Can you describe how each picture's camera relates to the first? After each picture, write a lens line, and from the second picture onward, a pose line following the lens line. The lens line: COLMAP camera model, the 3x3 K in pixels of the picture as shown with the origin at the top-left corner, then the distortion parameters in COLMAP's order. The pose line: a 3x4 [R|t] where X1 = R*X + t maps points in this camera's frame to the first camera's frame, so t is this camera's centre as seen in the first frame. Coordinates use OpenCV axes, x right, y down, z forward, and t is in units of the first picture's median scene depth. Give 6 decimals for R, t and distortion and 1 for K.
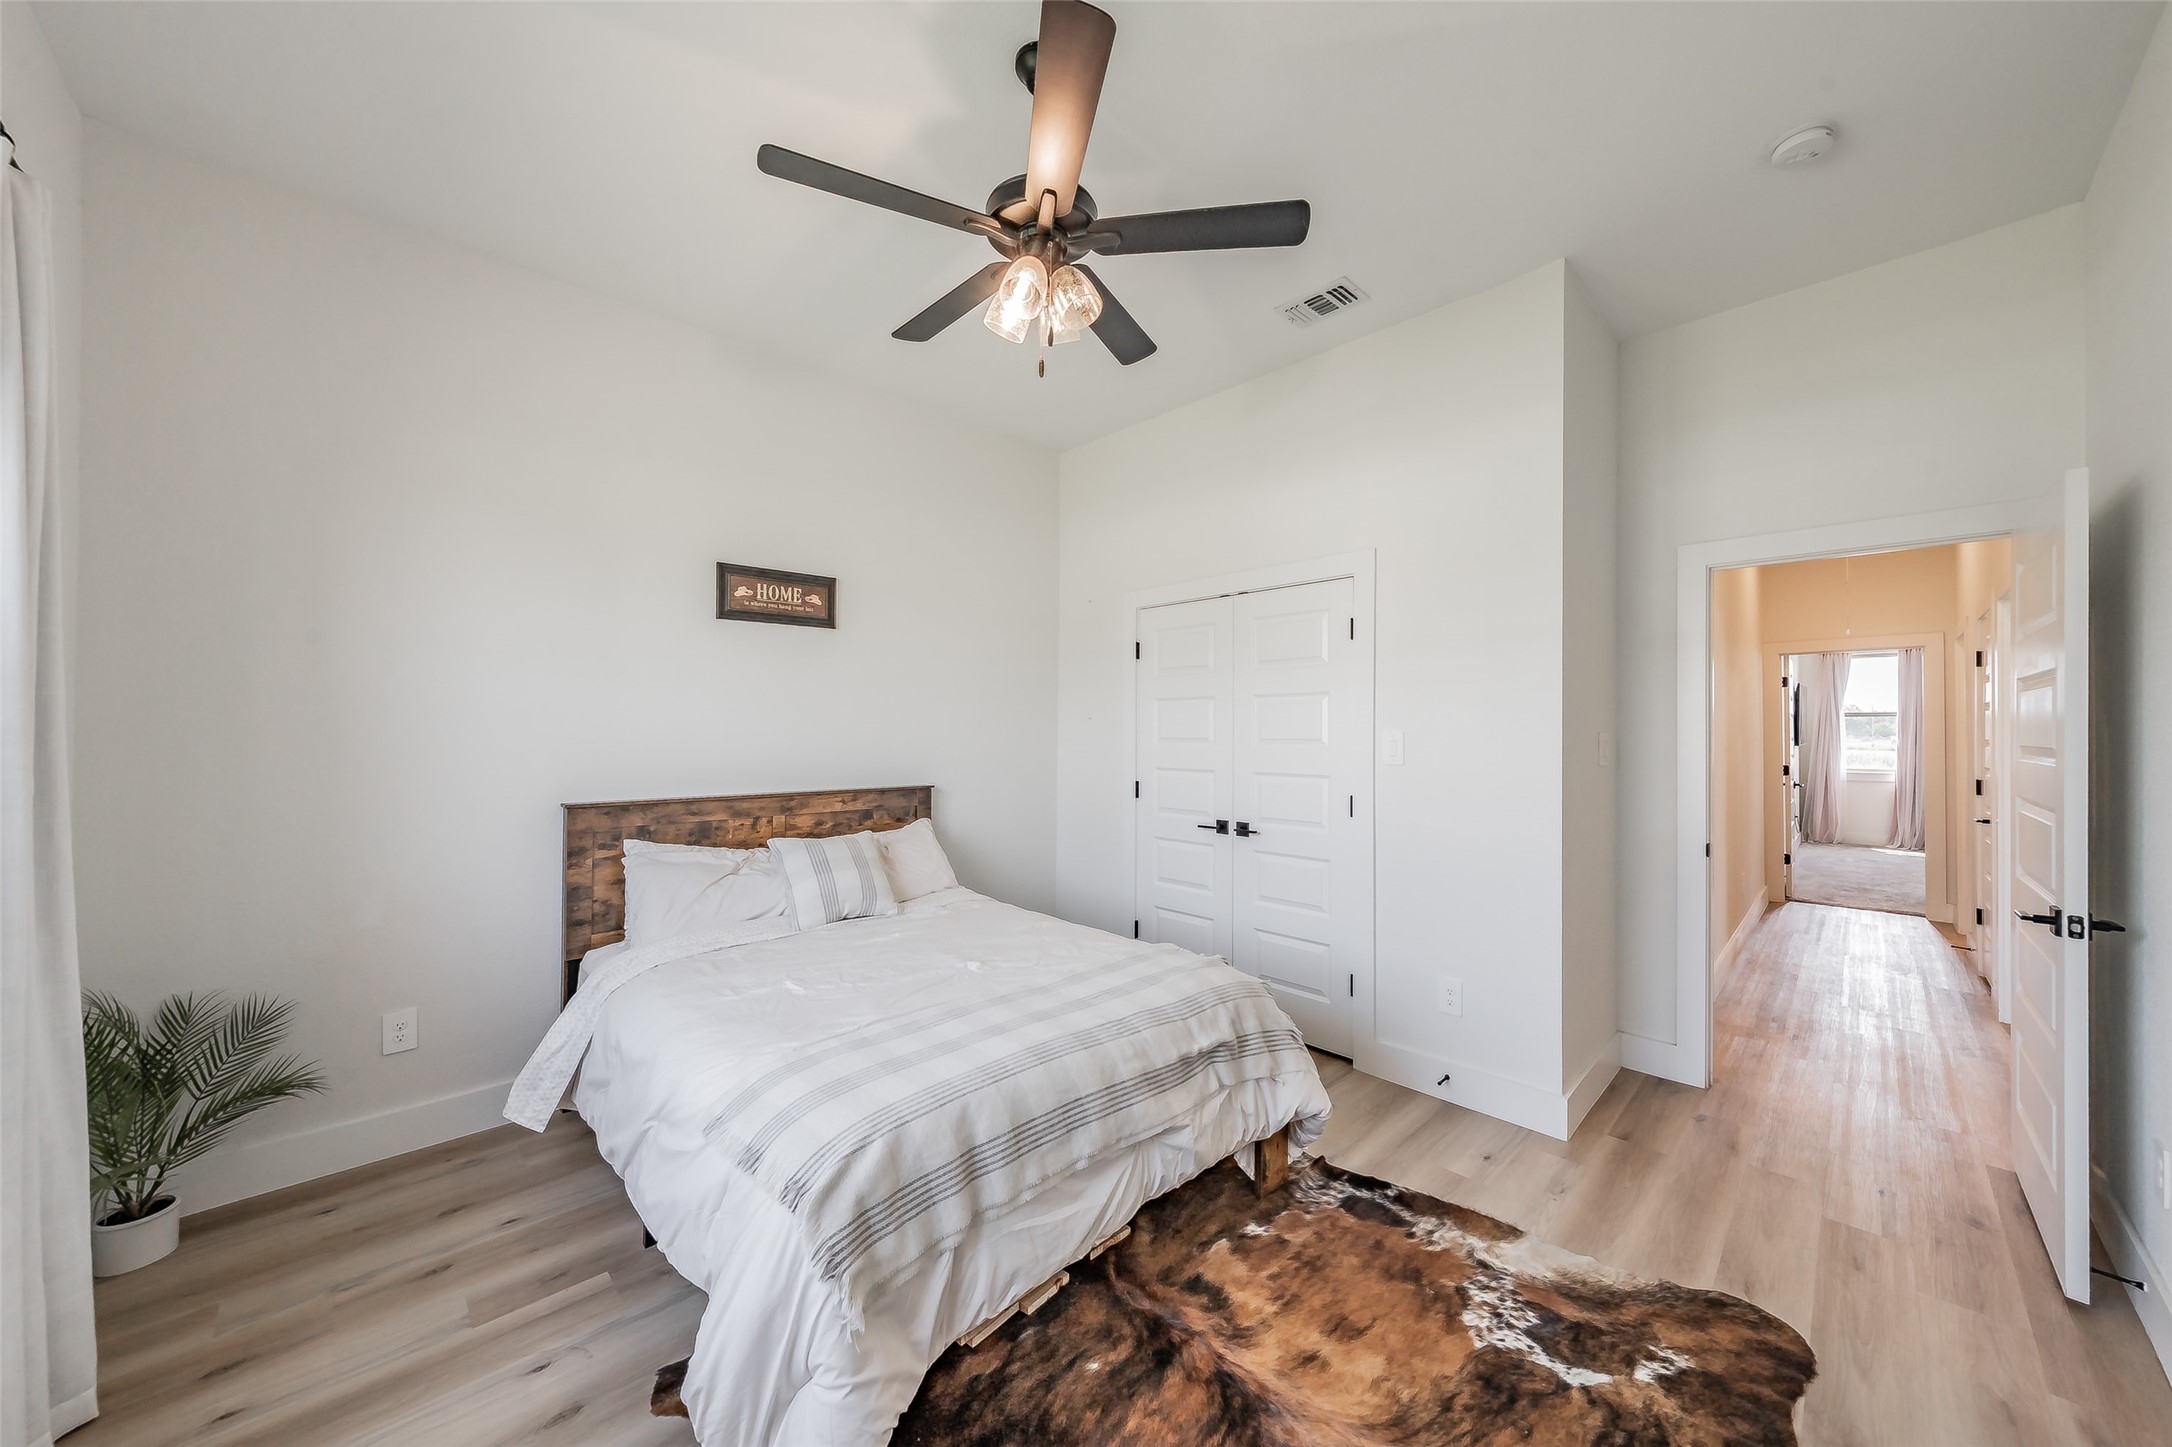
lens RADIAL K [[773.2, 0, 1096.0], [0, 773.2, 717.1], [0, 0, 1]] dist [-0.002335, -0.000325]
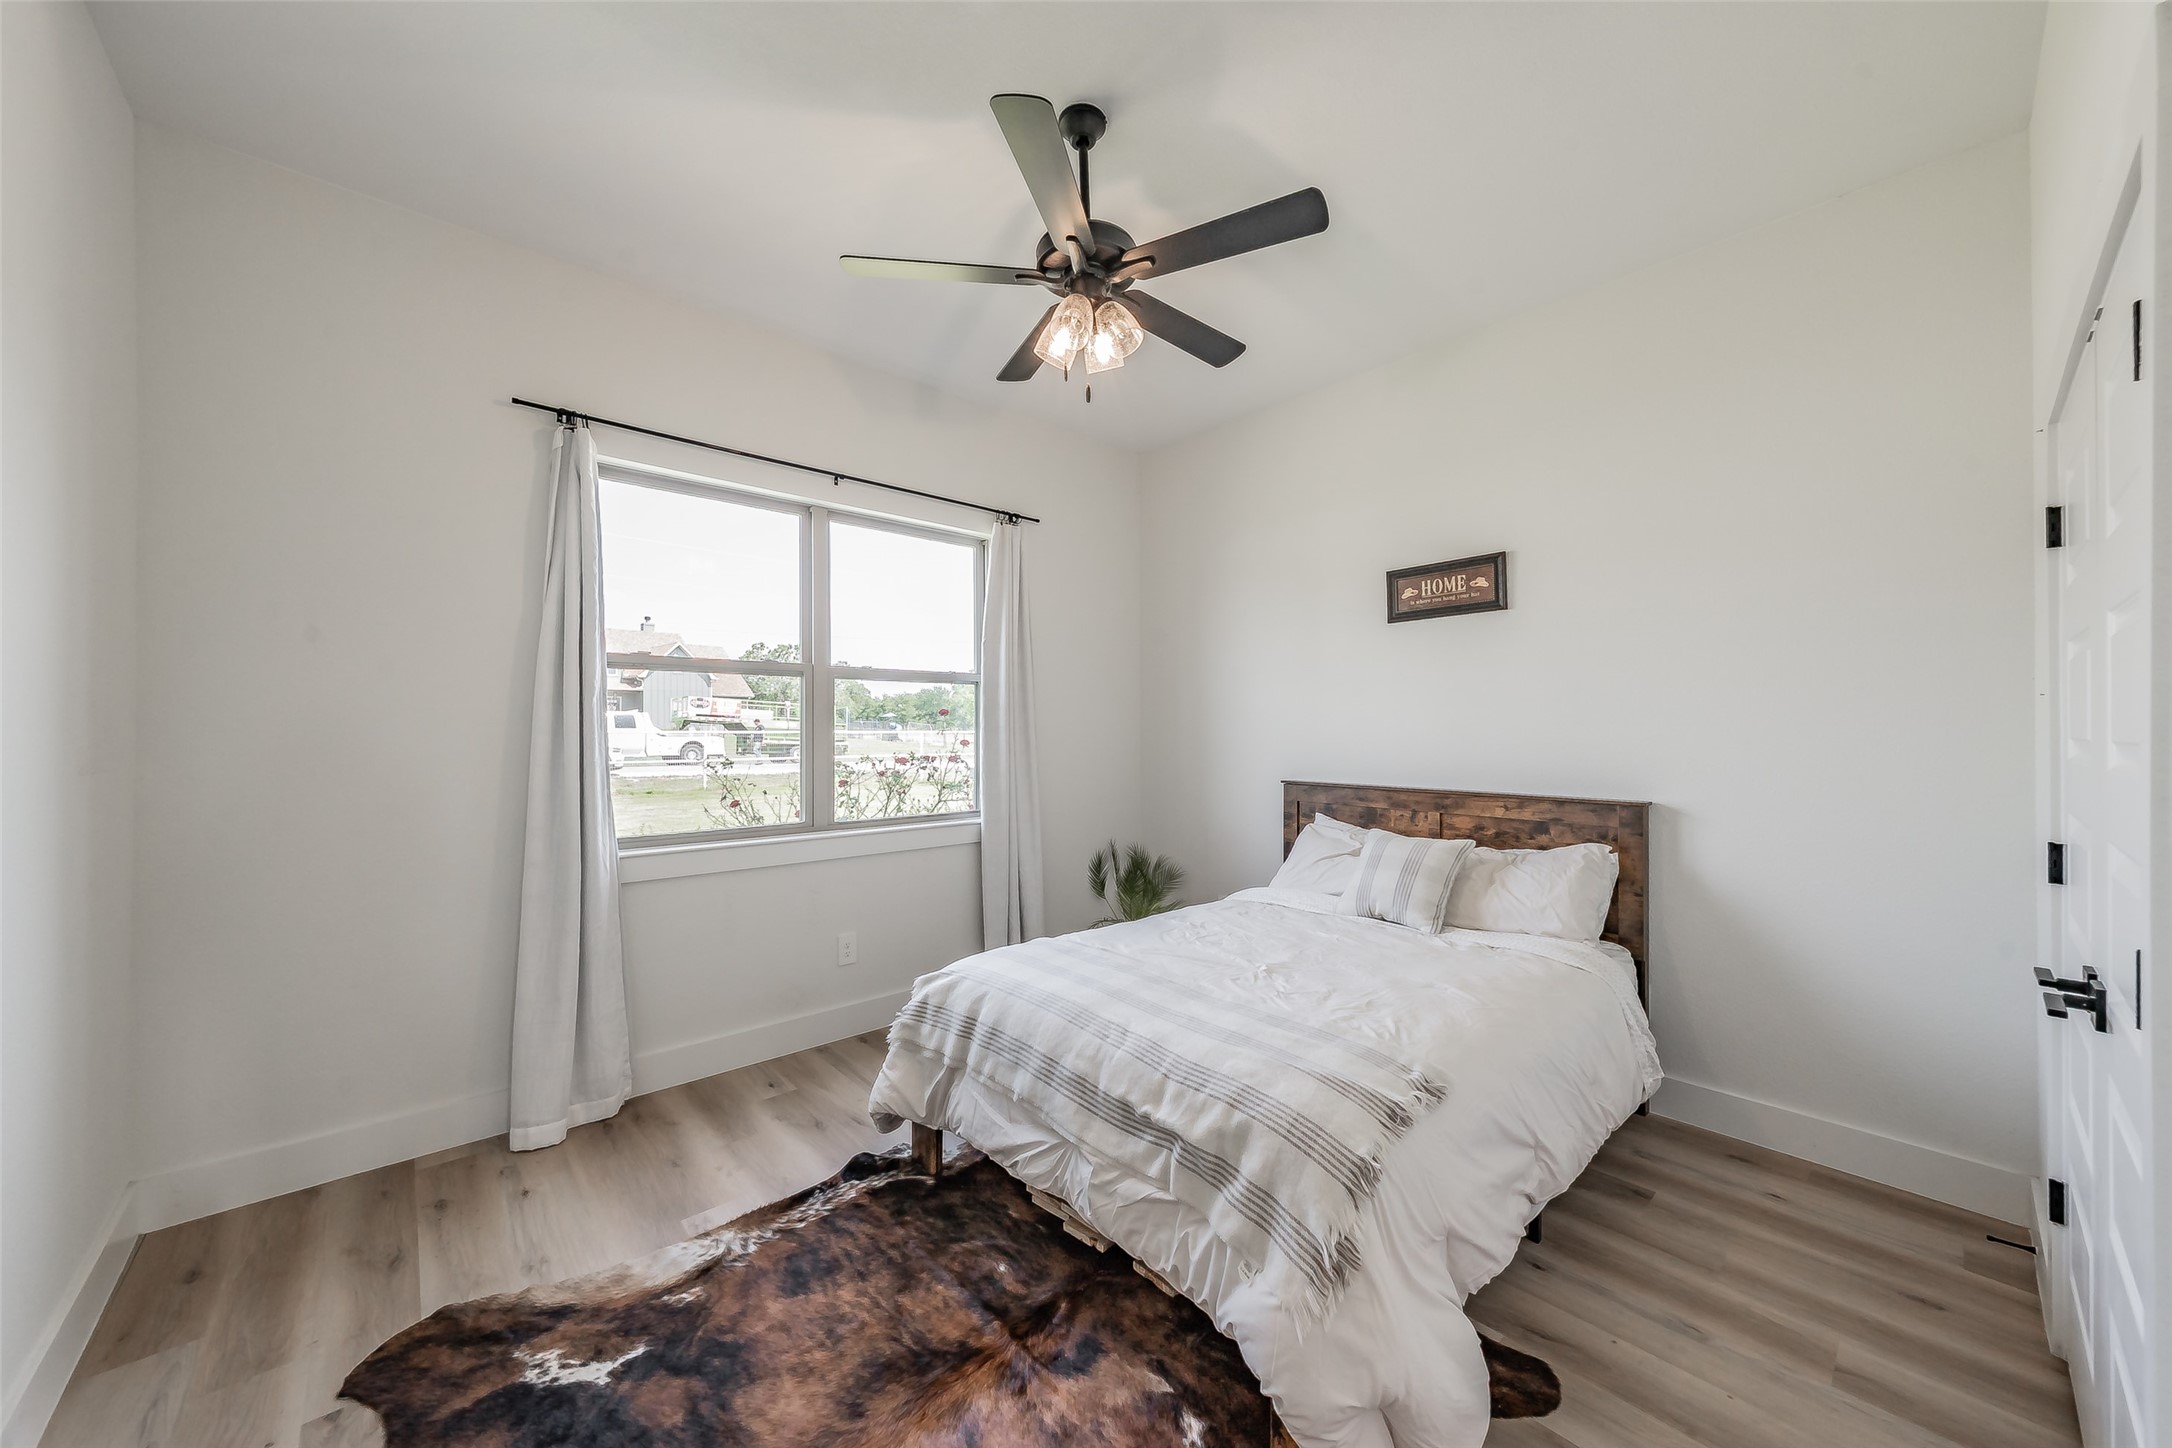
lens RADIAL K [[773.2, 0, 1096.0], [0, 773.2, 717.6], [0, 0, 1]] dist [-0.002335, -0.000325]
pose [[-0.044118, -0.015732, -0.998902, 0.834897], [0.017488, 0.999711, -0.016517, 0.021873], [0.998873, -0.018197, -0.043831, 0.862414]]
